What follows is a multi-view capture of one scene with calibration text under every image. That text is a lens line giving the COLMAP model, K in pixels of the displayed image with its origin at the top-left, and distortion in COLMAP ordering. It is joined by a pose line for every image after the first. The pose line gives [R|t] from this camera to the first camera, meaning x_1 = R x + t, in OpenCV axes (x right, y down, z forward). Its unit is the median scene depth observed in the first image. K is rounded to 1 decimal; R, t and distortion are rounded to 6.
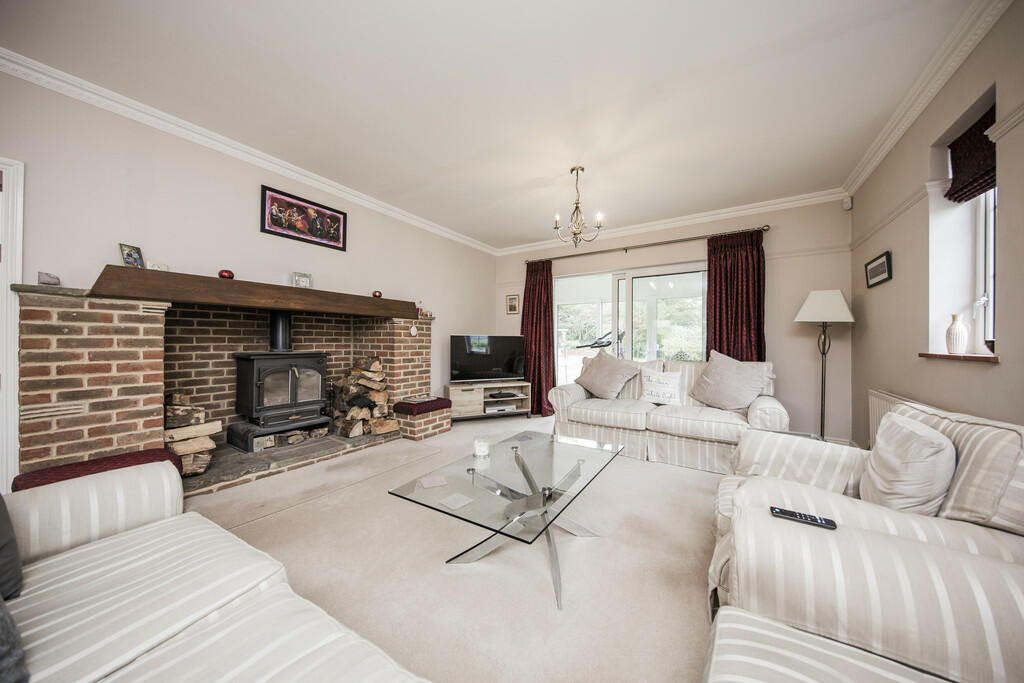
lens RADIAL K [[340.0, 0, 517.7], [0, 340.0, 340.0], [0, 0, 1]] dist [-0.000960, -0.000058]
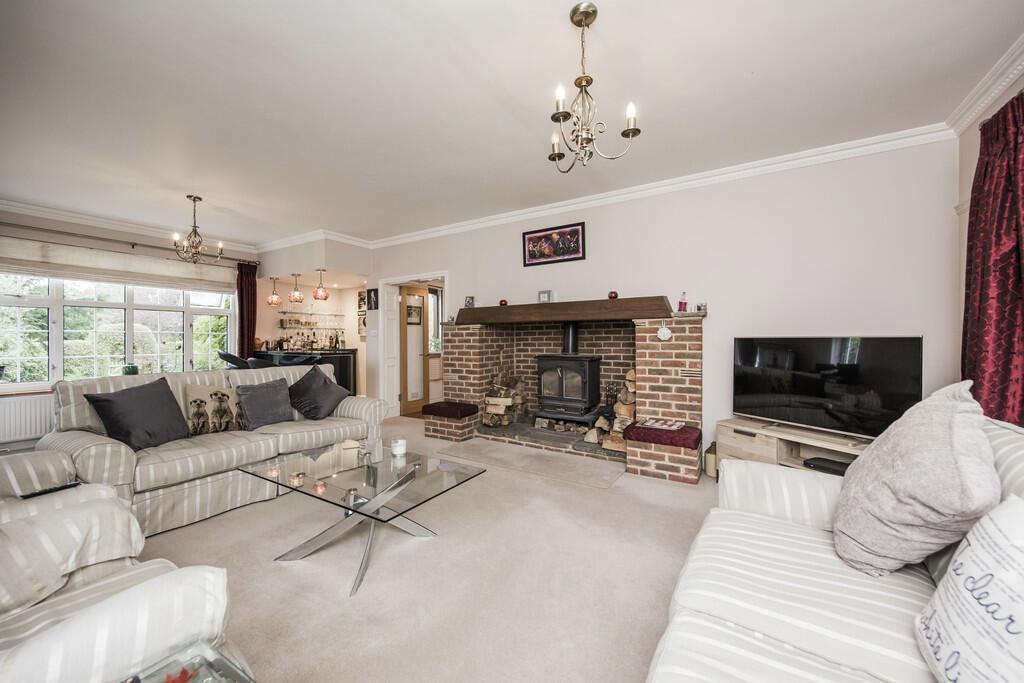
lens RADIAL K [[370.6, 0, 518.9], [0, 370.6, 342.9], [0, 0, 1]] dist [0.001396, 0.000018]
pose [[0.014999, -0.001253, -0.999887, 0.652381], [0.003769, 0.999992, -0.001197, -0.007699], [0.999880, -0.003751, 0.015004, 0.837153]]
